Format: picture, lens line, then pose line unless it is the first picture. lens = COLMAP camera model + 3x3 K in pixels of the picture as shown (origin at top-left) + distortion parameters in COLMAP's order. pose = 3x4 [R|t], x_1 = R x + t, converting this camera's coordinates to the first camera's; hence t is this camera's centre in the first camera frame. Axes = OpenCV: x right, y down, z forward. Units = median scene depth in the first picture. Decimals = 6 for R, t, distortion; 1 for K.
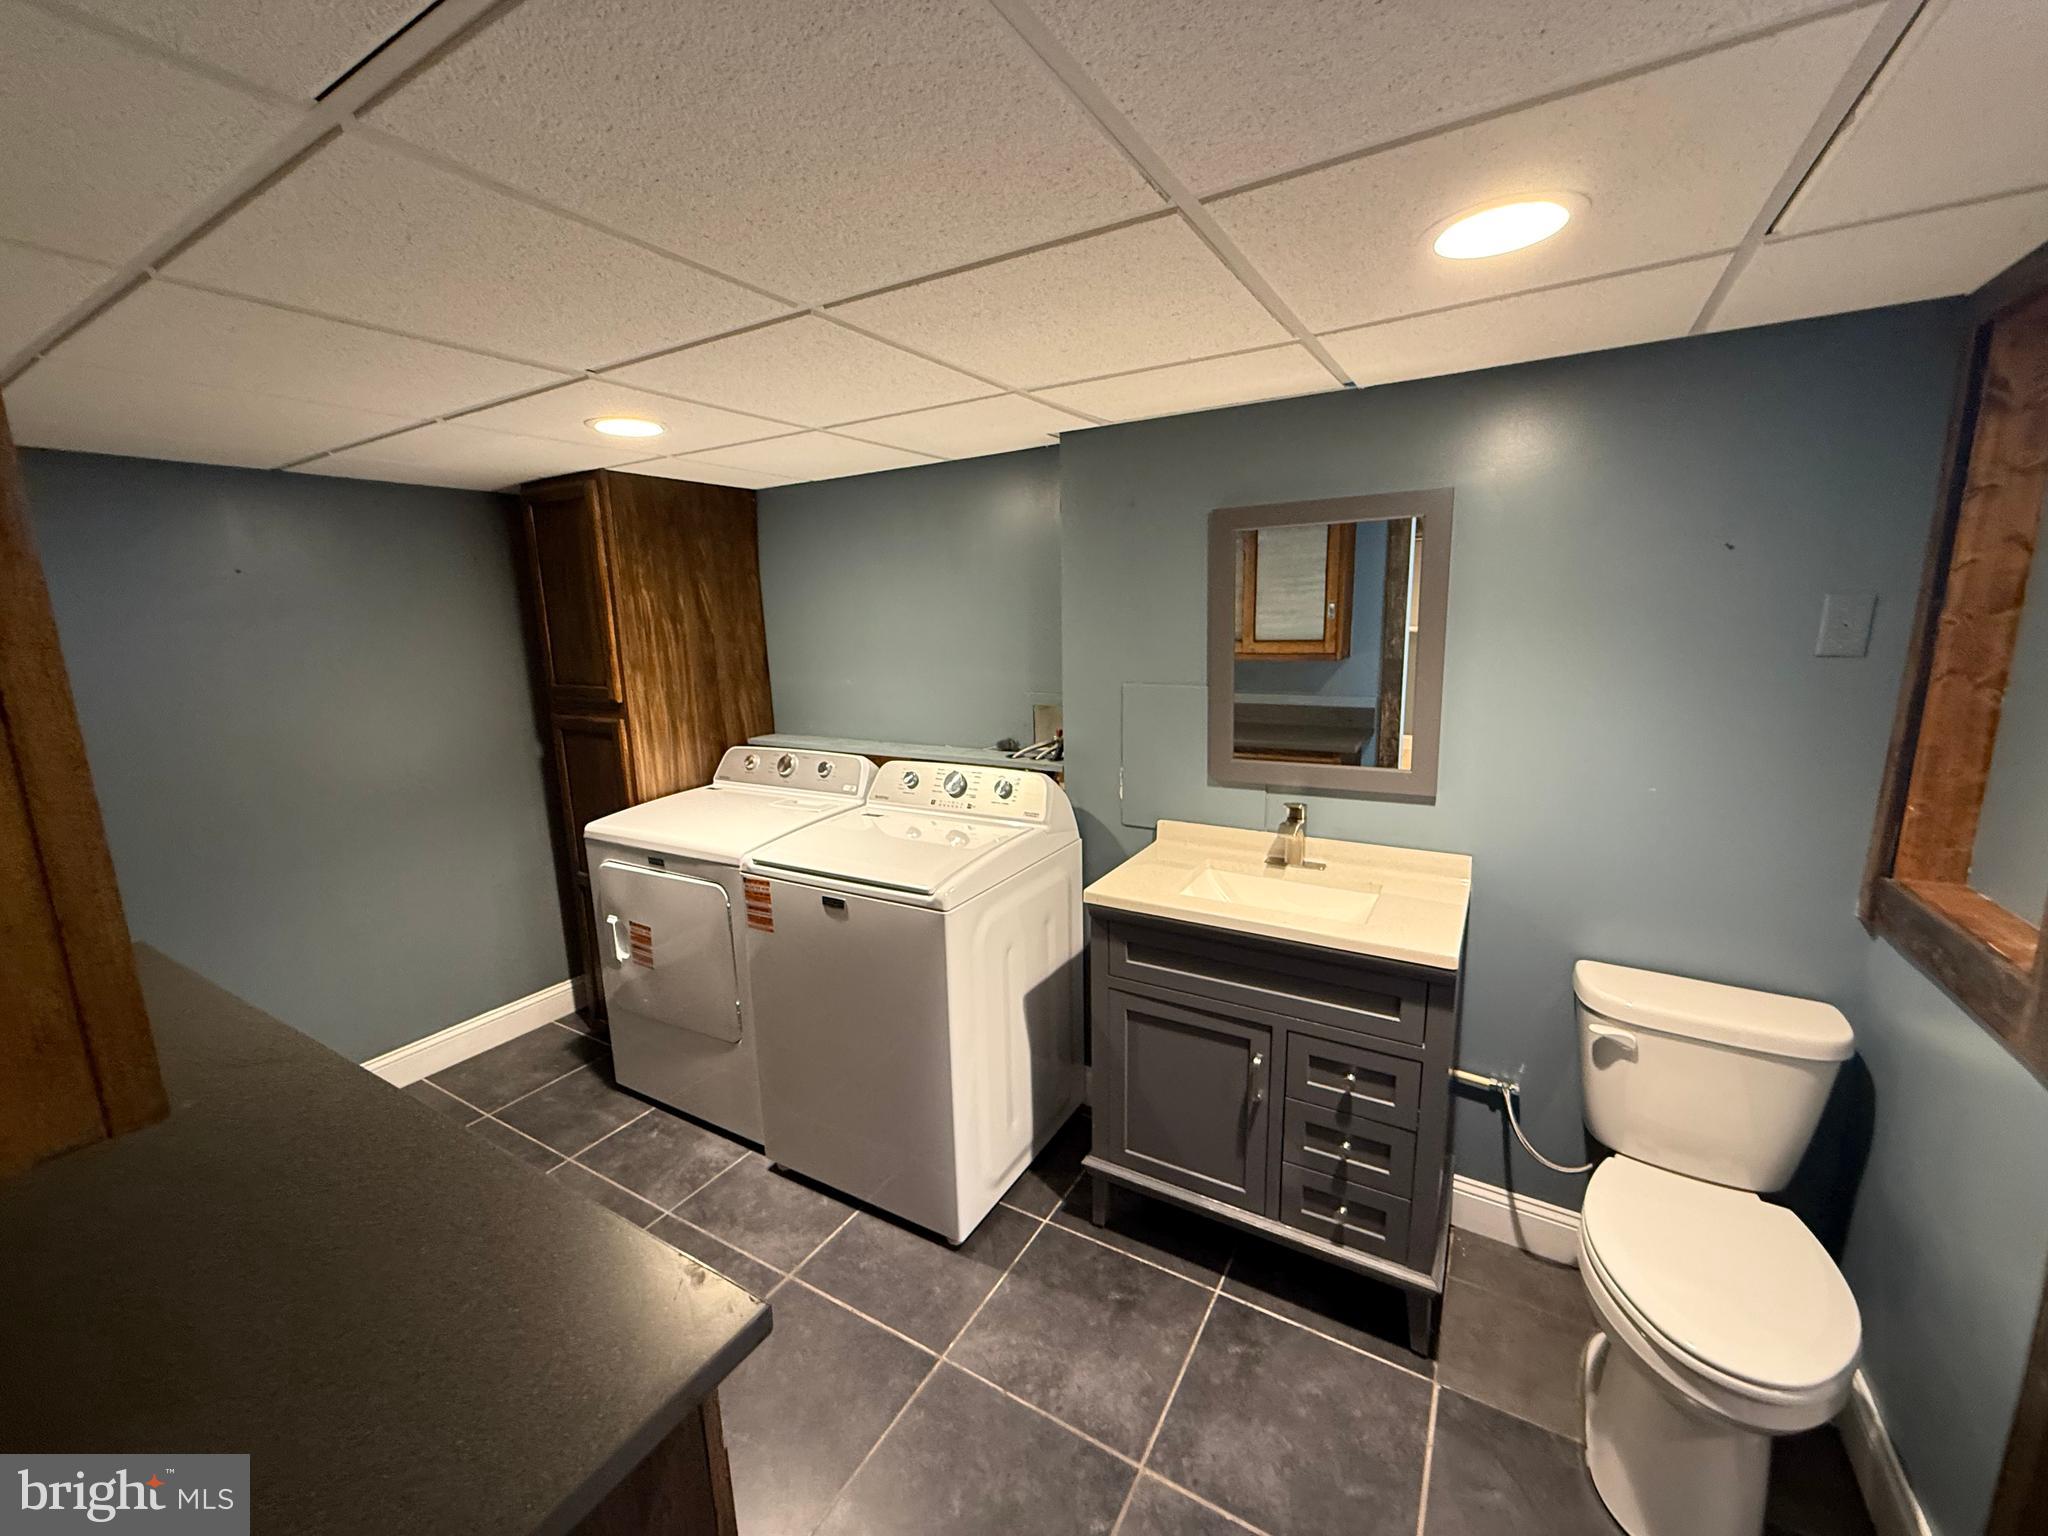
lens RADIAL K [[817.9, 0, 1015.6], [0, 817.9, 765.7], [0, 0, 1]] dist [0.000858, 0.000050]
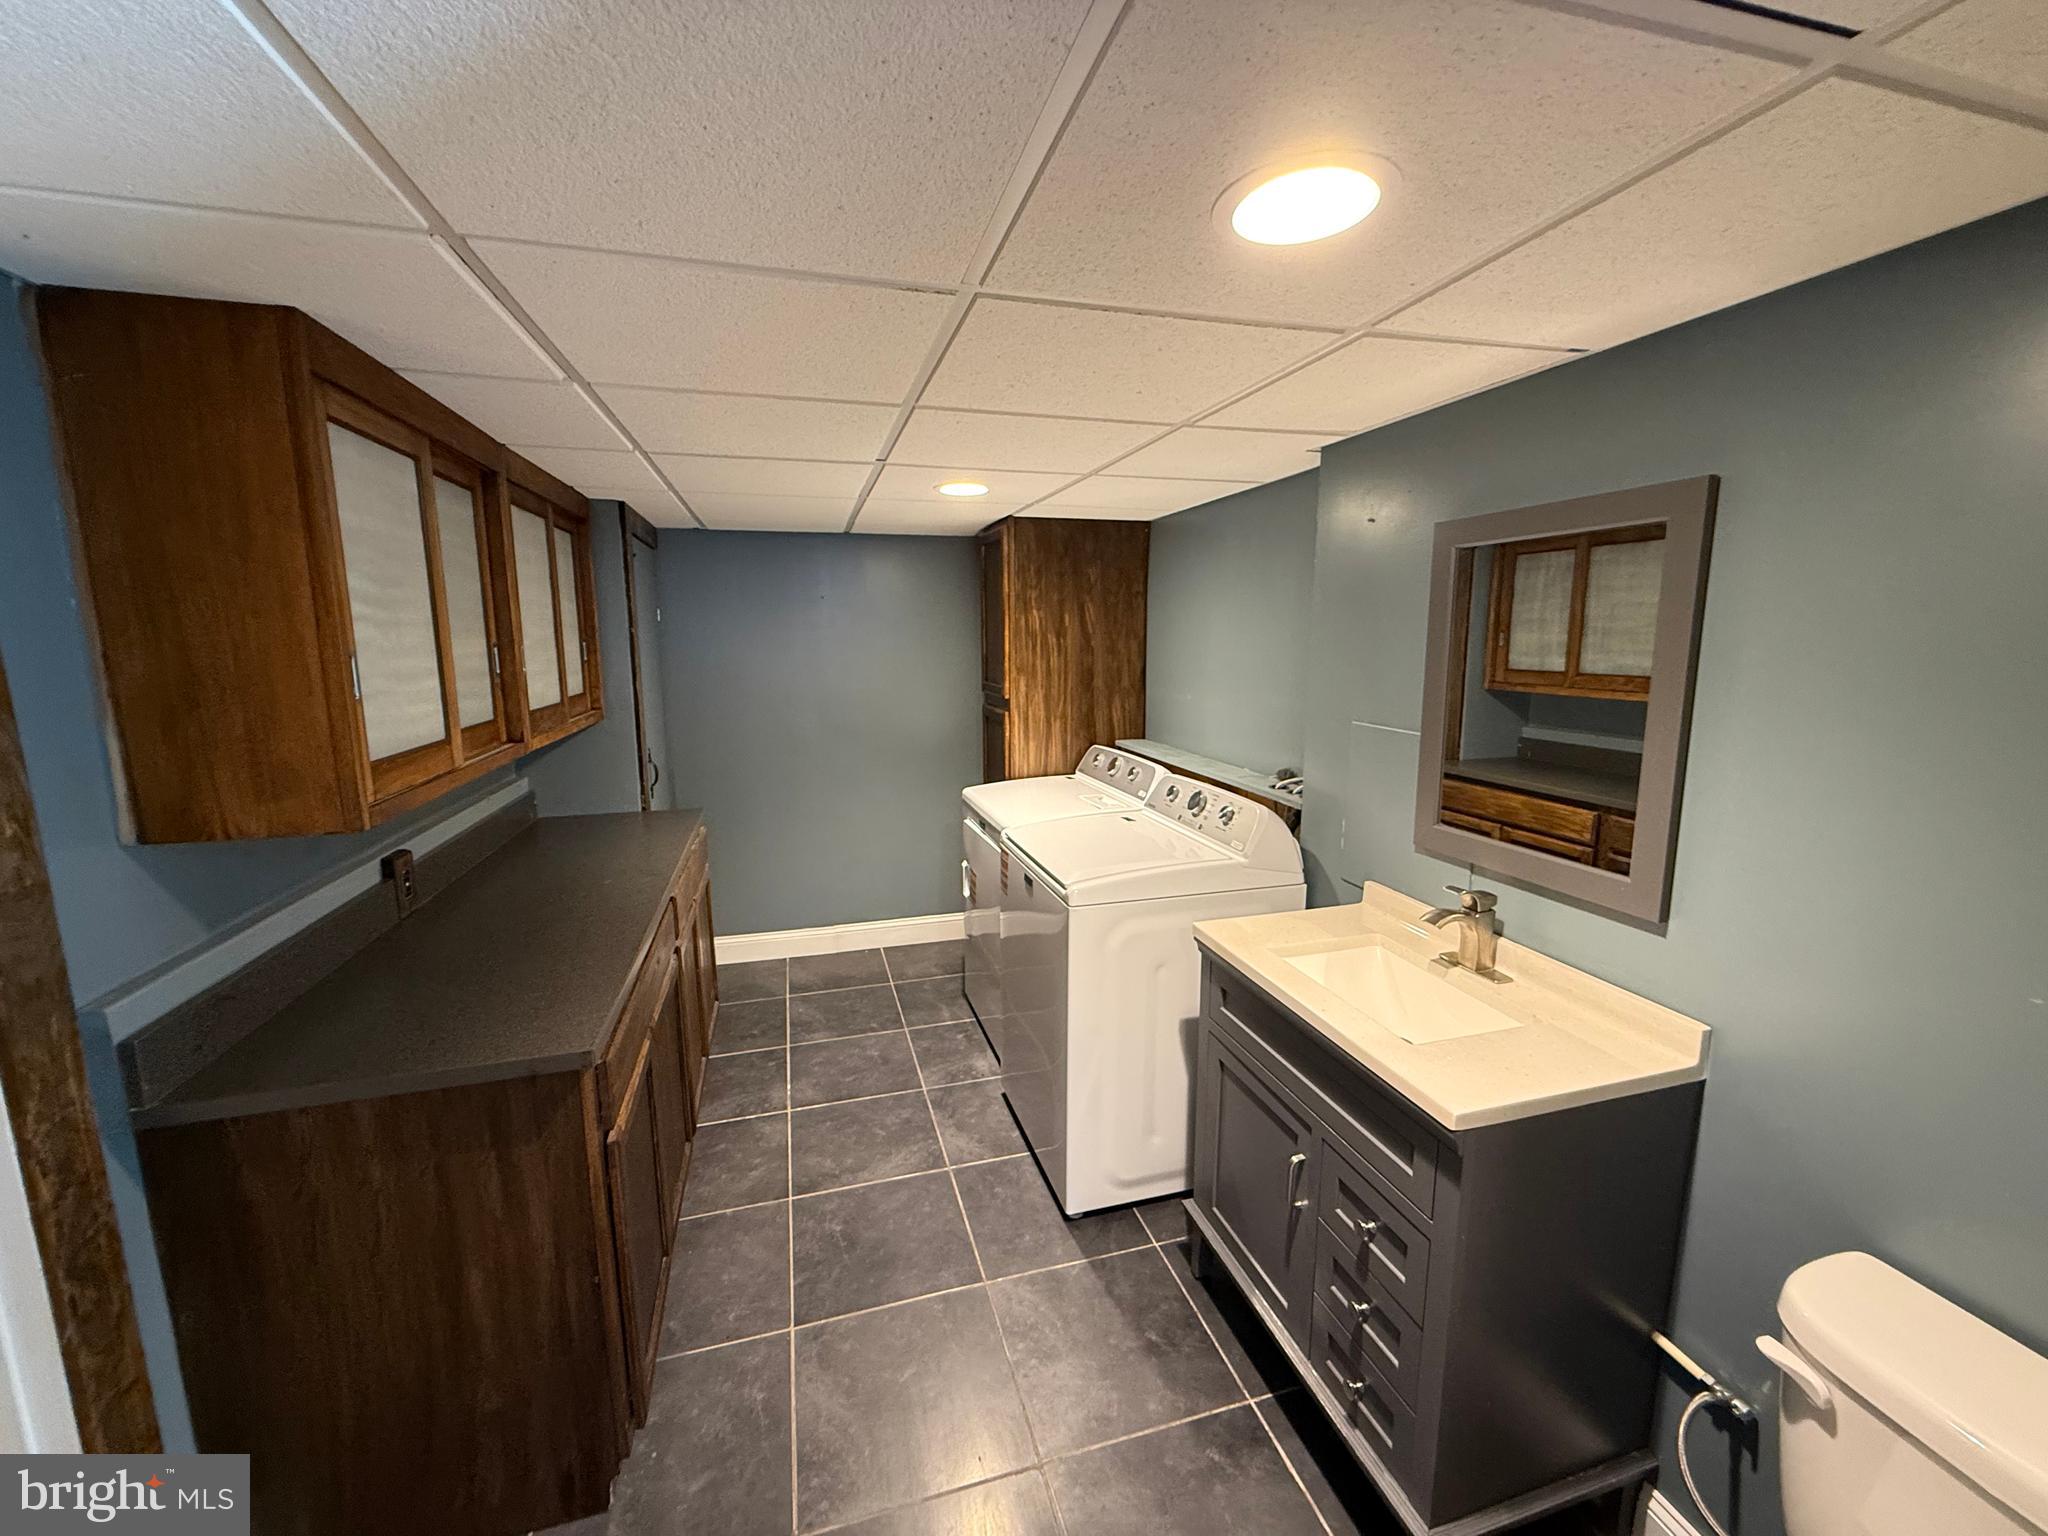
lens RADIAL K [[817.9, 0, 1015.6], [0, 817.9, 765.7], [0, 0, 1]] dist [0.000858, 0.000050]
pose [[0.725799, 0.135411, -0.674448, 0.402926], [-0.144998, 0.988522, 0.042431, -0.031319], [0.672452, 0.066997, 0.737102, 0.086438]]
